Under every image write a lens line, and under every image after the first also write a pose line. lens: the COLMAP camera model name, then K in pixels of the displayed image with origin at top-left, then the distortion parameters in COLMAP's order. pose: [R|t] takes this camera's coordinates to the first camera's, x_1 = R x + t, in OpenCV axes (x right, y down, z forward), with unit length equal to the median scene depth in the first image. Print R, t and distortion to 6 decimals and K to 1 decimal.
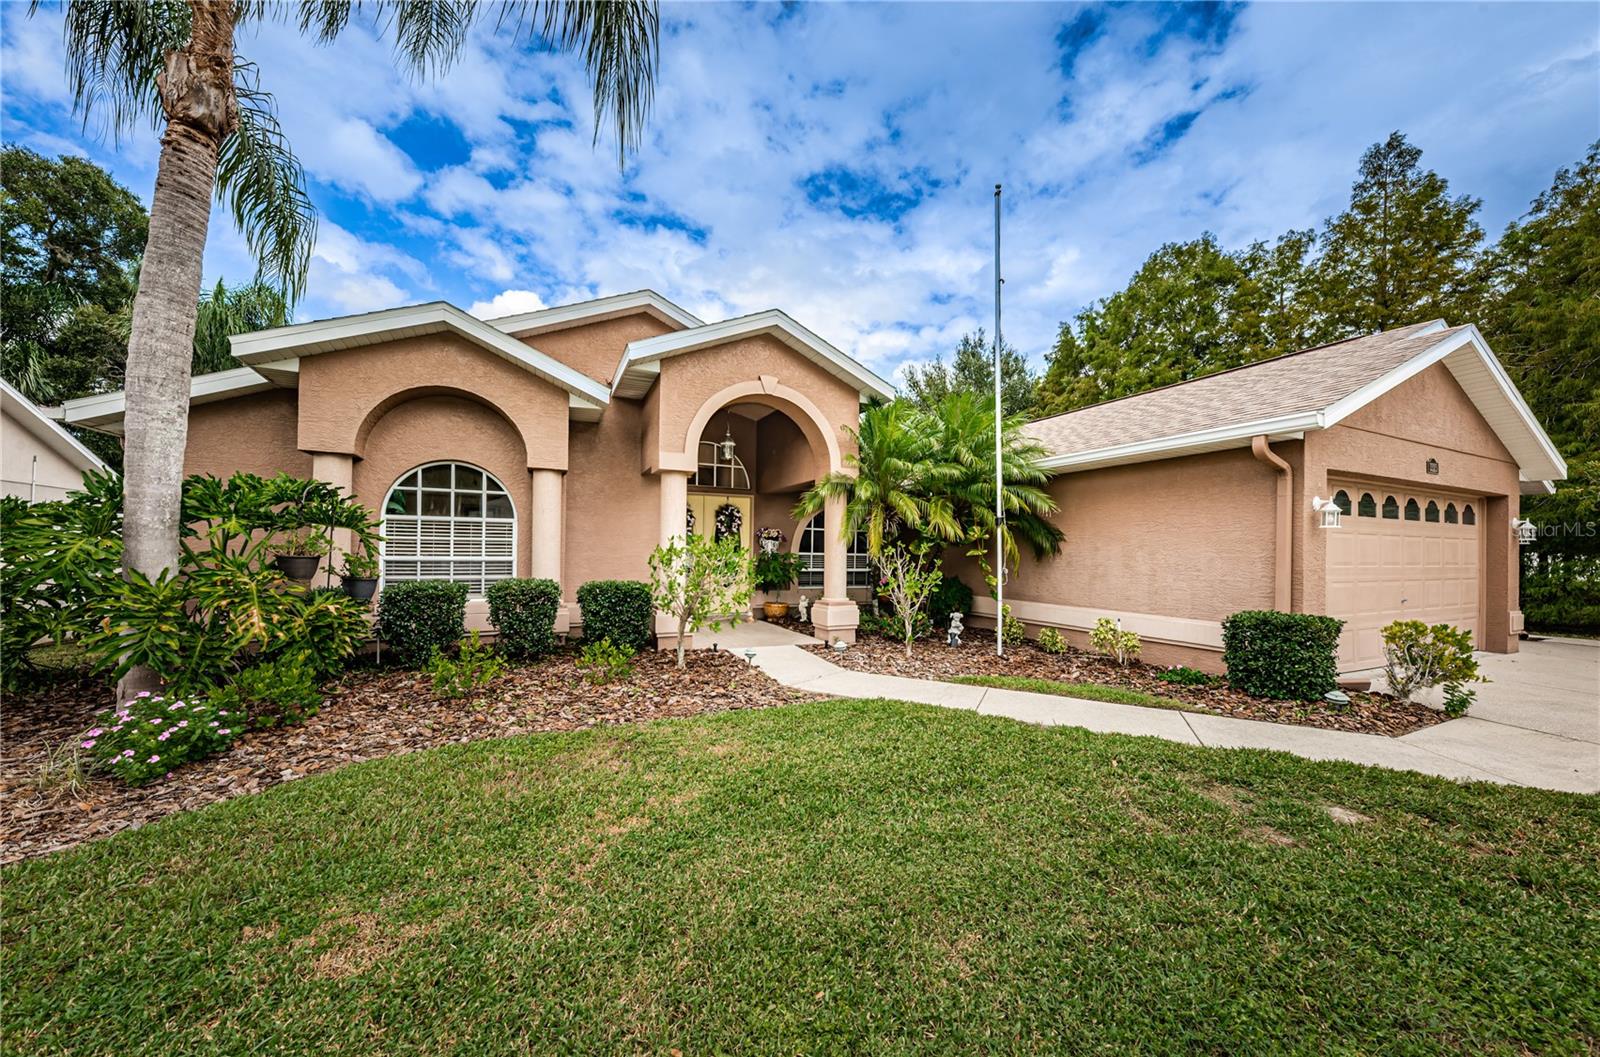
lens RADIAL K [[524.8, 0, 668.6], [0, 524.8, 539.5], [0, 0, 1]] dist [0.001930, -0.000359]
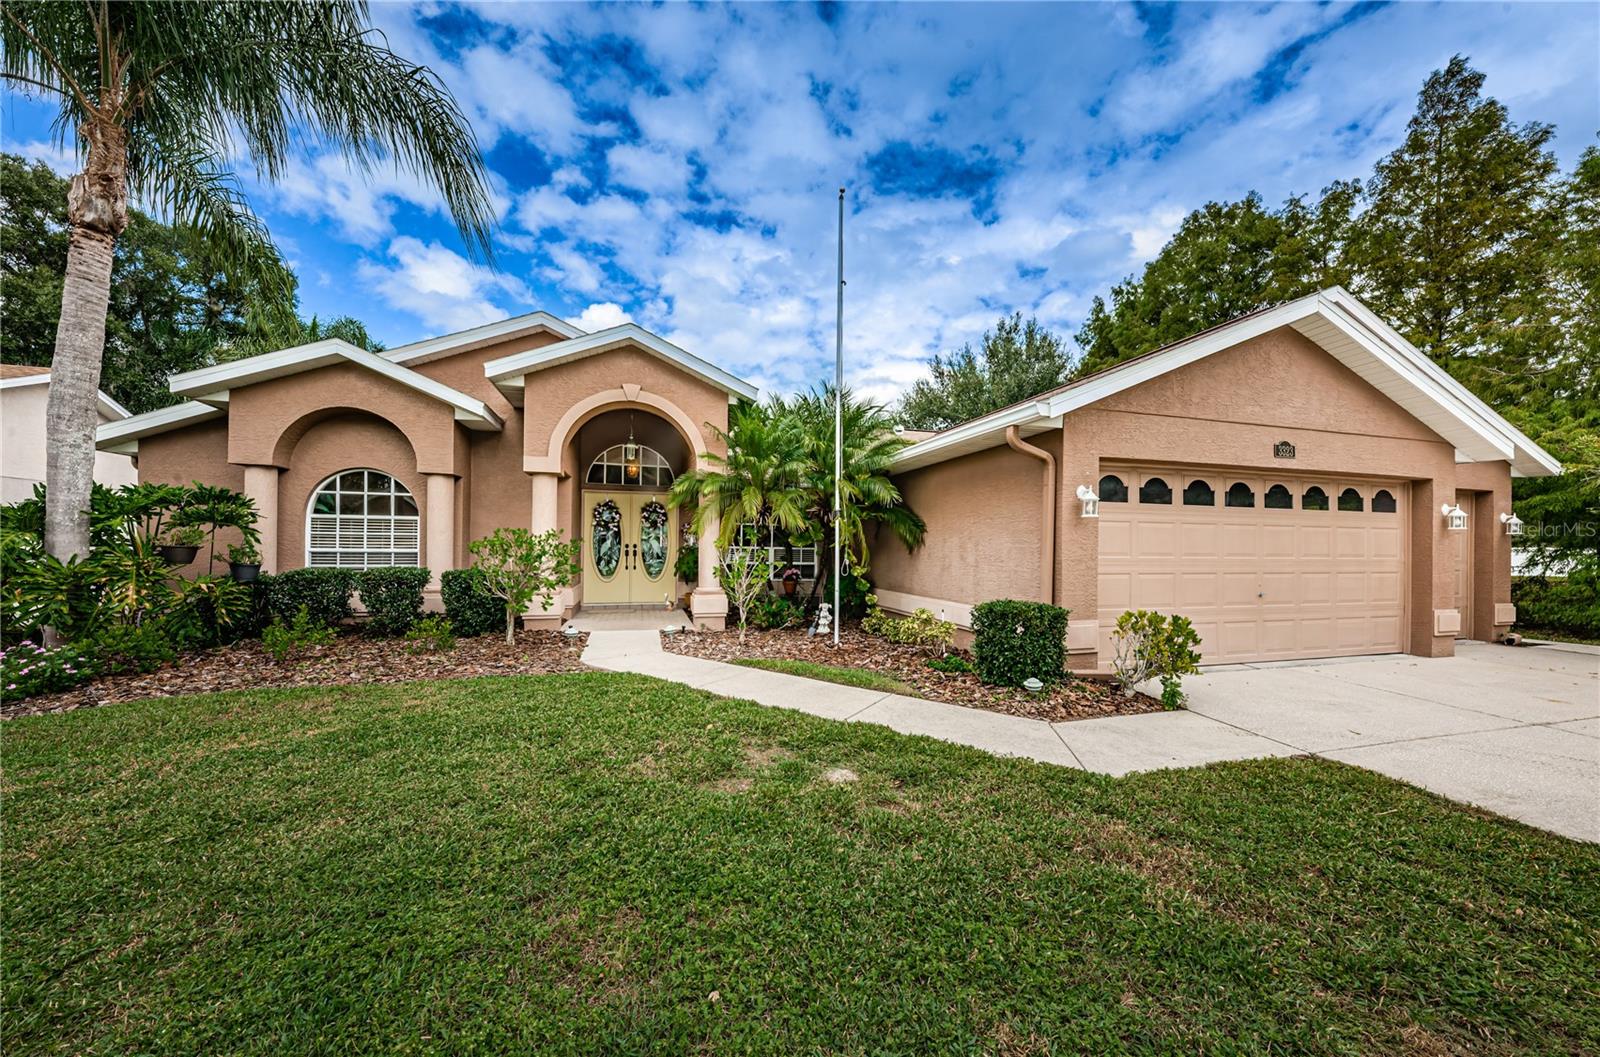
lens RADIAL K [[524.8, 0, 724.8], [0, 524.8, 537.9], [0, 0, 1]] dist [0.001930, -0.000359]
pose [[0.988263, -0.004272, -0.152703, 0.574911], [0.004437, 0.999990, 0.000737, 0.011376], [0.152698, -0.001406, 0.988272, -0.055959]]
